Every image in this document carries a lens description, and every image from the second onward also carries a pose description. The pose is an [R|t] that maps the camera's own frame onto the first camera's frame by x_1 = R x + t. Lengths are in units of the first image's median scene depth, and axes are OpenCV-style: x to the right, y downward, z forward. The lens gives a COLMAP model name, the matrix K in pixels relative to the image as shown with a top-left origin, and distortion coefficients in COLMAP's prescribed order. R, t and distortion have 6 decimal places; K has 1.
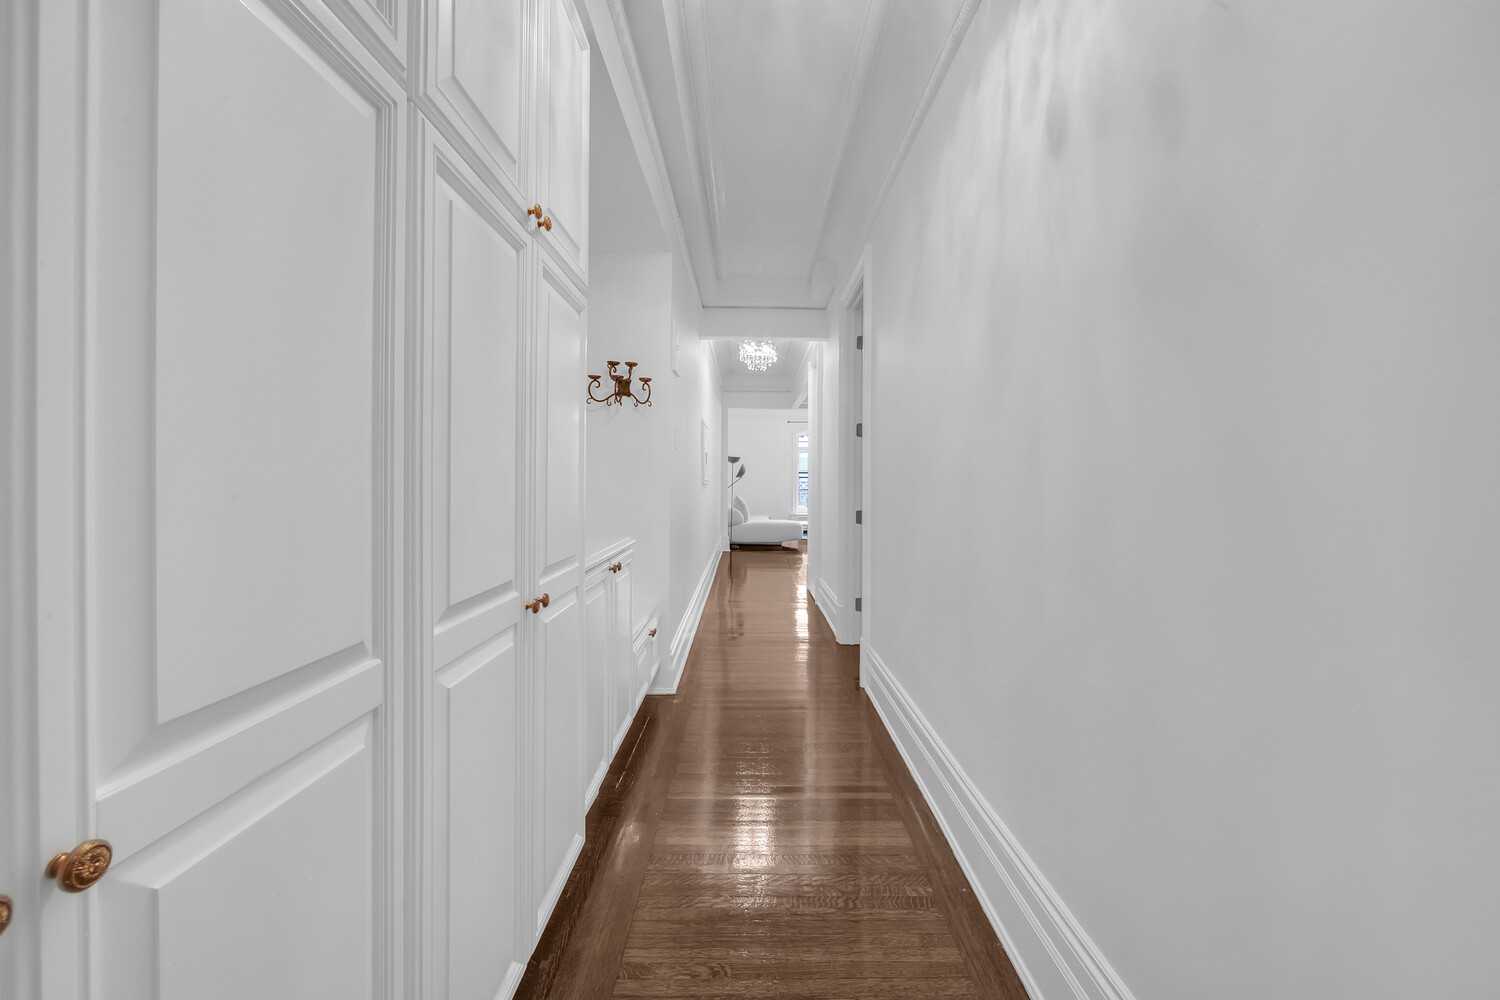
lens RADIAL K [[601.5, 0, 750.9], [0, 601.5, 490.8], [0, 0, 1]] dist [-0.014865, 0.002062]
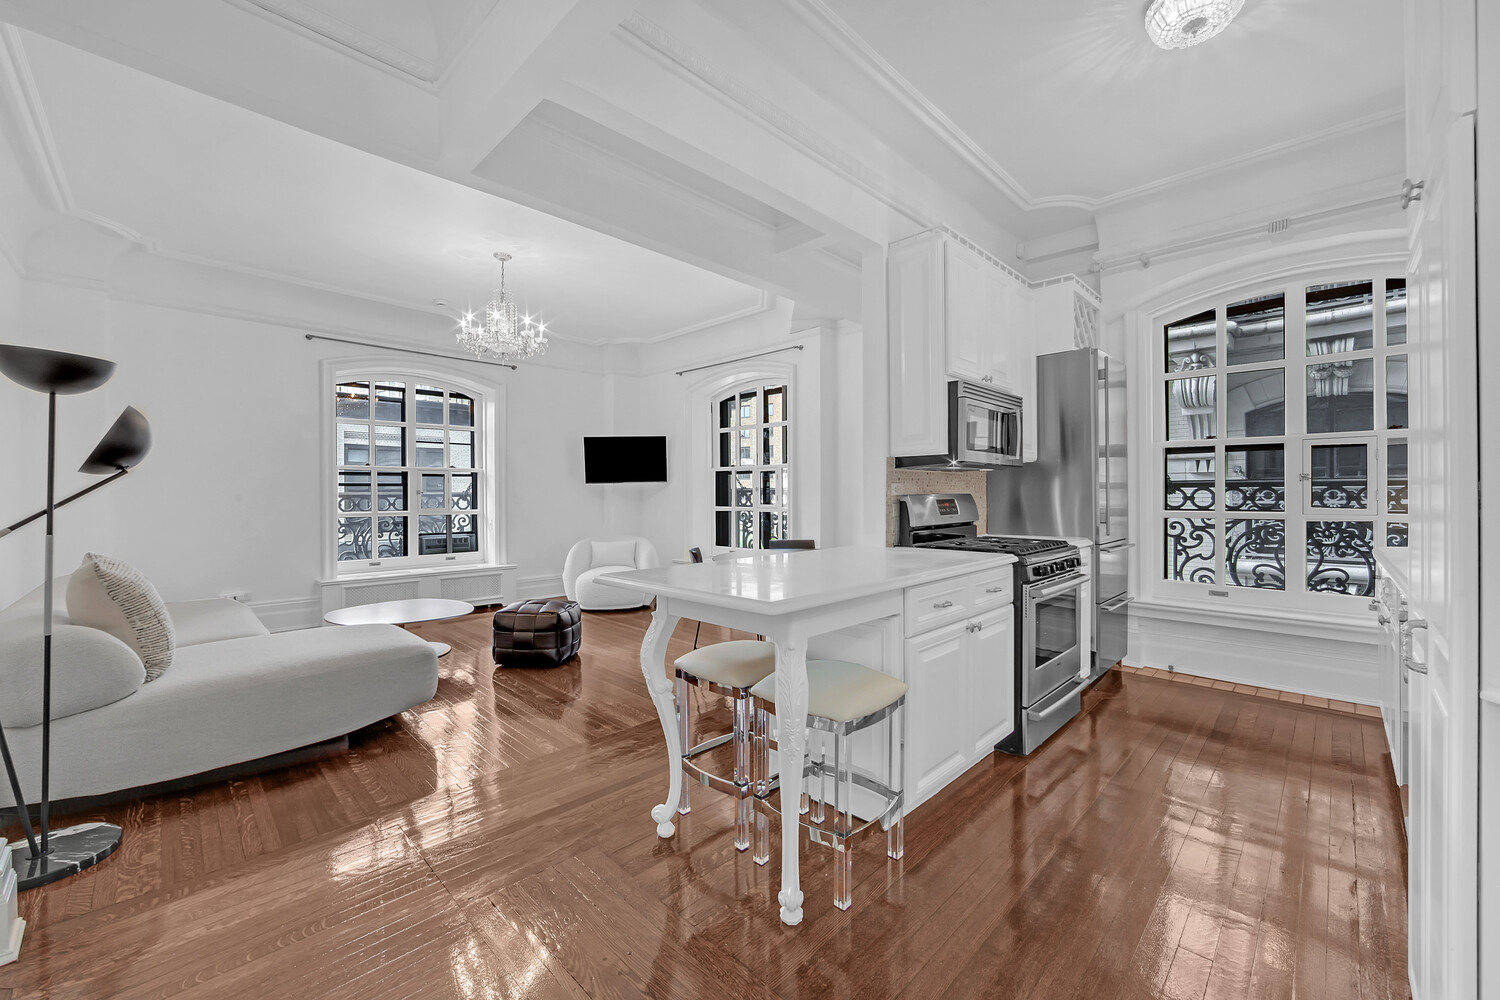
lens RADIAL K [[601.5, 0, 757.4], [0, 601.5, 496.9], [0, 0, 1]] dist [-0.014865, 0.002062]
pose [[0.703094, -0.008015, 0.711051, -0.007596], [0.012709, 0.999918, -0.001296, -0.011100], [-0.710983, 0.009948, 0.703139, 0.710016]]
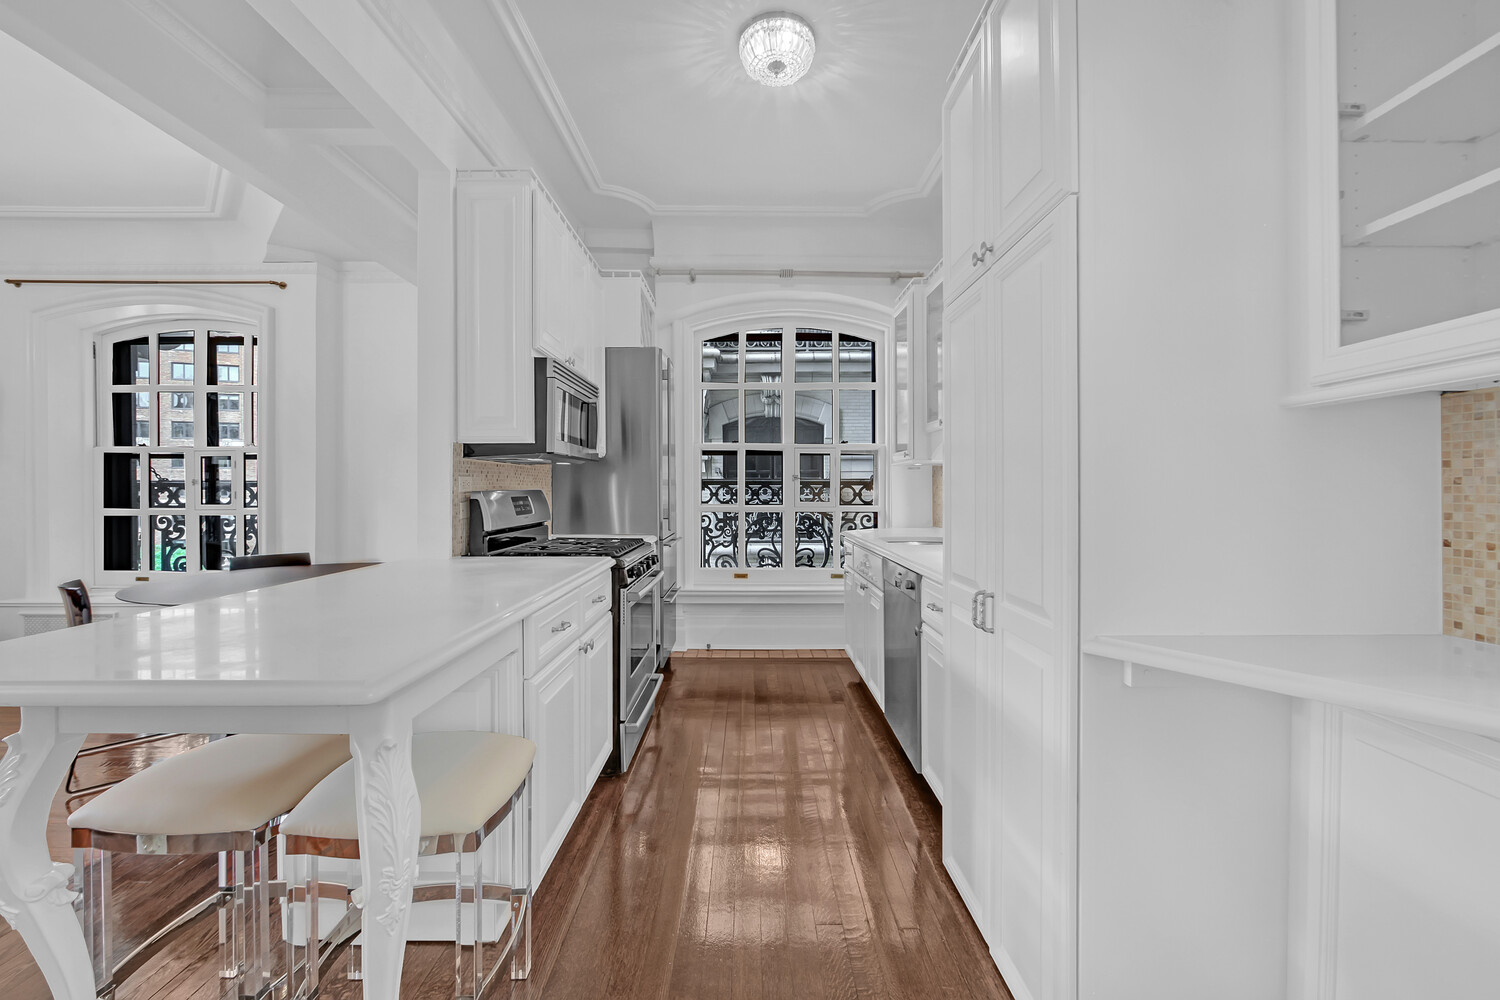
lens RADIAL K [[601.5, 0, 746.6], [0, 601.5, 492.2], [0, 0, 1]] dist [-0.014865, 0.002062]
pose [[-0.004385, -0.006574, 0.999969, 0.018560], [0.009947, 0.999929, 0.006618, -0.011625], [-0.999941, 0.009976, -0.004319, 0.763558]]
